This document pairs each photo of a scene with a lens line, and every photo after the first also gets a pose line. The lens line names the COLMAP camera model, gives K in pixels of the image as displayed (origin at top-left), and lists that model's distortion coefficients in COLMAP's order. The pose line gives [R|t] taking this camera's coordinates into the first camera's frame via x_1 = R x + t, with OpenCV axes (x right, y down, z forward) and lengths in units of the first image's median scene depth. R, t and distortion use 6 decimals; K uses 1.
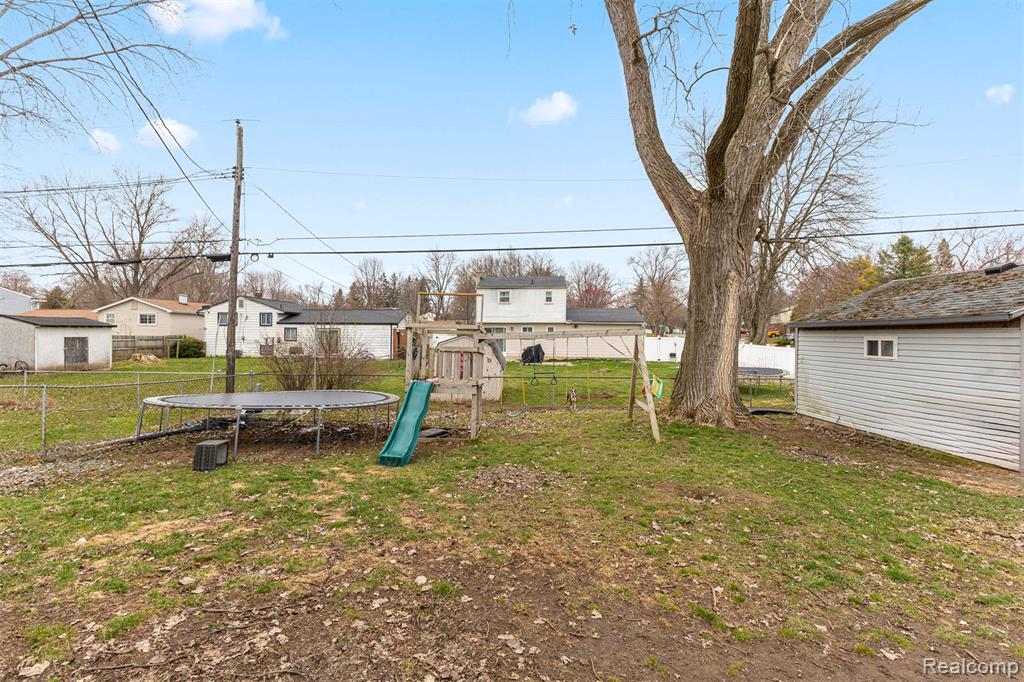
lens RADIAL K [[441.1, 0, 514.2], [0, 441.1, 336.9], [0, 0, 1]] dist [0.013474, -0.001023]
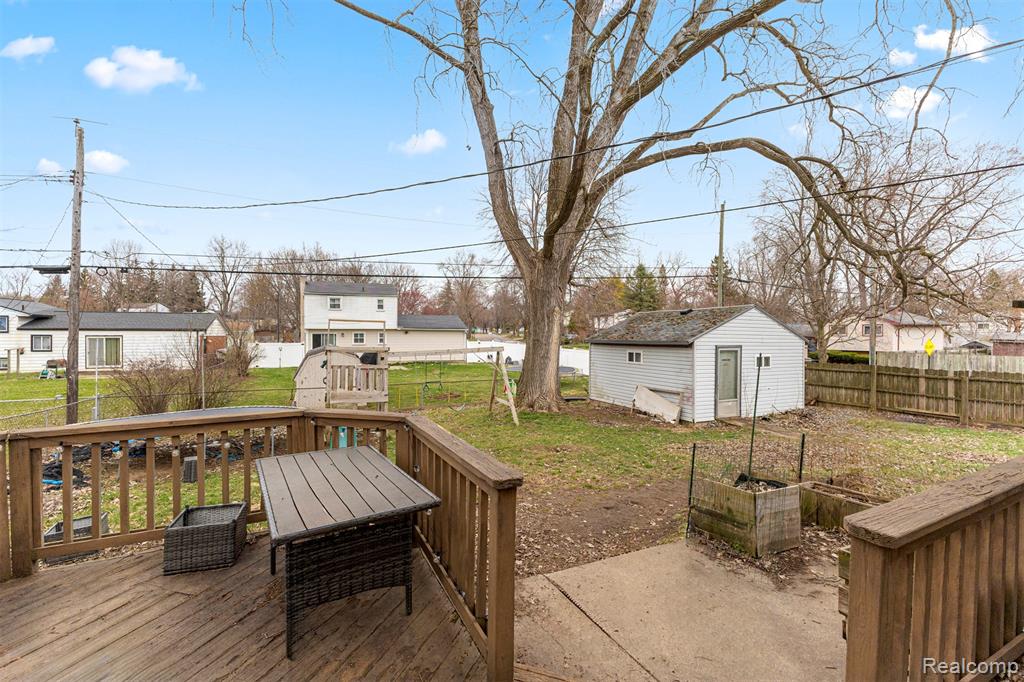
lens RADIAL K [[441.1, 0, 514.2], [0, 441.1, 336.9], [0, 0, 1]] dist [0.013474, -0.001023]
pose [[0.903873, -0.006843, 0.427747, -0.232009], [0.005131, 0.999974, 0.005157, -0.047483], [-0.427771, -0.002467, 0.903884, -0.240736]]
